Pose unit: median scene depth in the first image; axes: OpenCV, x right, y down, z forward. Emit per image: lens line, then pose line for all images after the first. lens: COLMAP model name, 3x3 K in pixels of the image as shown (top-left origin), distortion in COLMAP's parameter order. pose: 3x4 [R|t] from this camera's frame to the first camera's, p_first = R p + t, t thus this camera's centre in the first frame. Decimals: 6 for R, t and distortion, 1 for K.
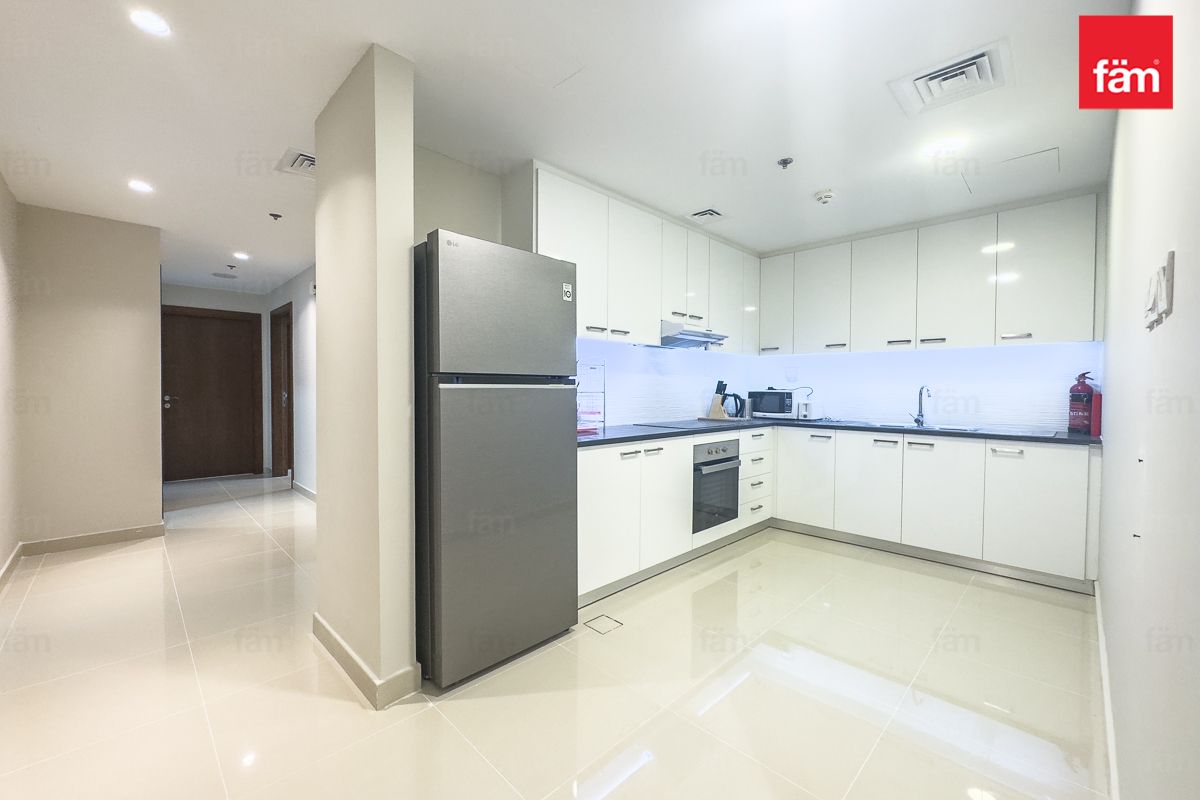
lens RADIAL K [[481.3, 0, 602.3], [0, 481.3, 396.1], [0, 0, 1]] dist [-0.000573, 0.000729]
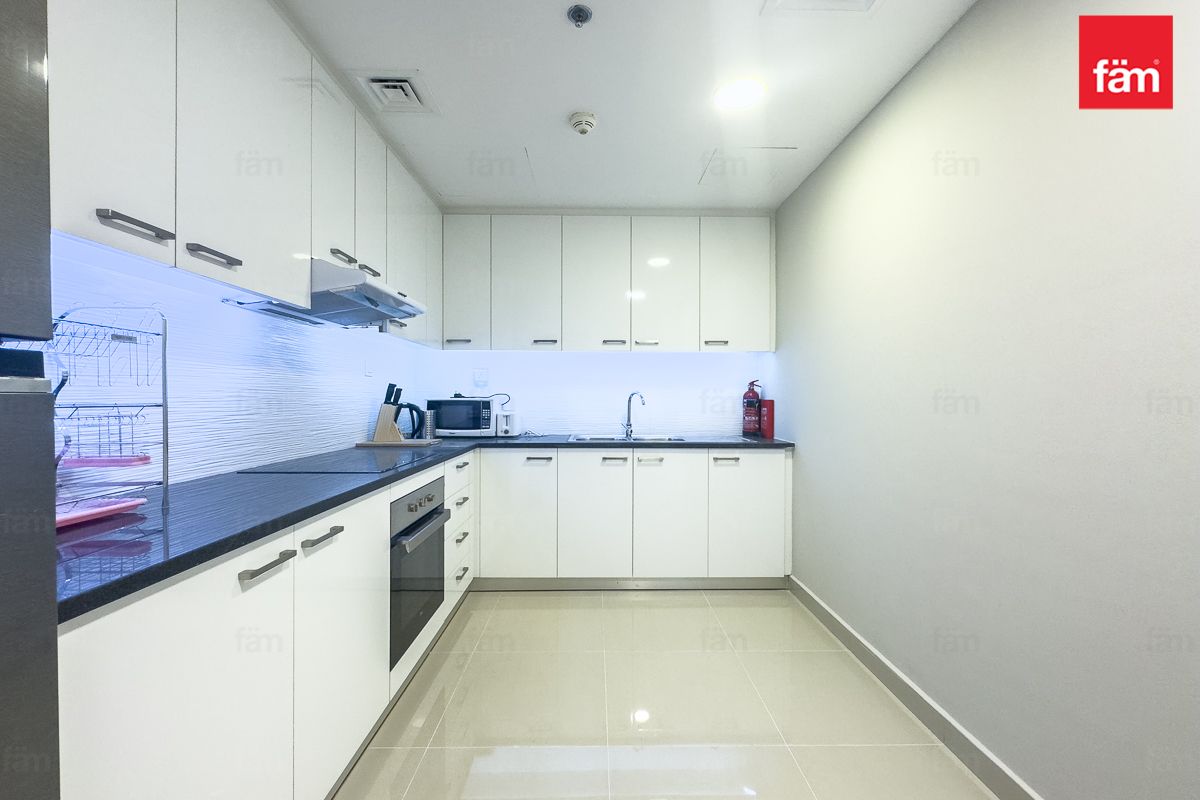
lens RADIAL K [[481.3, 0, 600.3], [0, 481.3, 399.3], [0, 0, 1]] dist [-0.000573, 0.000729]
pose [[0.702398, -0.006356, 0.711756, -0.020147], [0.013439, 0.999900, -0.004333, -0.005347], [-0.711658, 0.012609, 0.702413, 0.401376]]
